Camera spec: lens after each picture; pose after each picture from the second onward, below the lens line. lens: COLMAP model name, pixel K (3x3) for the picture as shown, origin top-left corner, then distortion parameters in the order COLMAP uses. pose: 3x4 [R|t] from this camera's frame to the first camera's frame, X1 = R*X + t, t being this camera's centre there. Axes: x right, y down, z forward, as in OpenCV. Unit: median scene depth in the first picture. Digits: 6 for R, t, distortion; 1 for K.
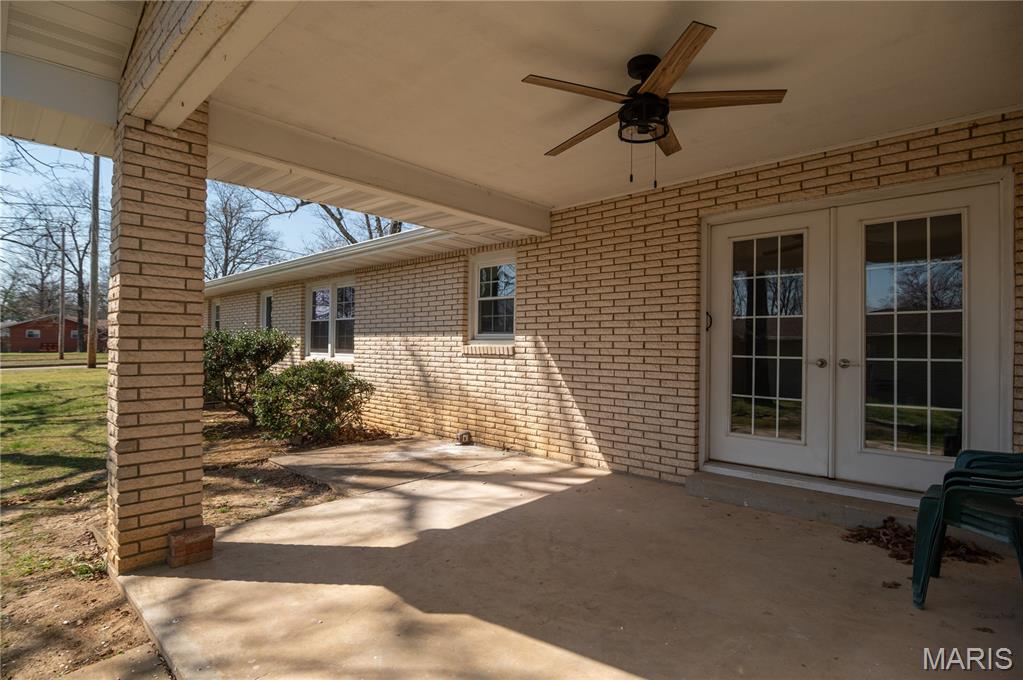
lens RADIAL K [[503.6, 0, 511.5], [0, 503.6, 340.0], [0, 0, 1]] dist [-0.013234, 0.000228]
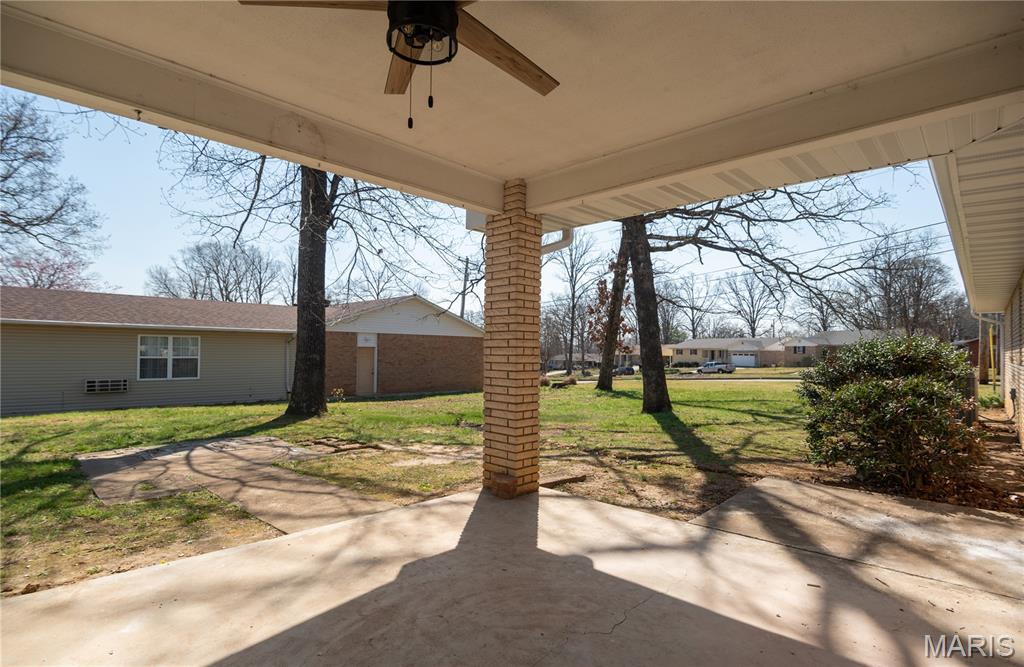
lens RADIAL K [[509.4, 0, 512.0], [0, 509.4, 333.5], [0, 0, 1]] dist [-0.003104, -0.000428]
pose [[-0.017236, -0.044245, -0.998872, 0.705874], [0.001668, 0.999018, -0.044280, 0.019279], [0.999850, -0.002429, -0.017145, 0.827042]]
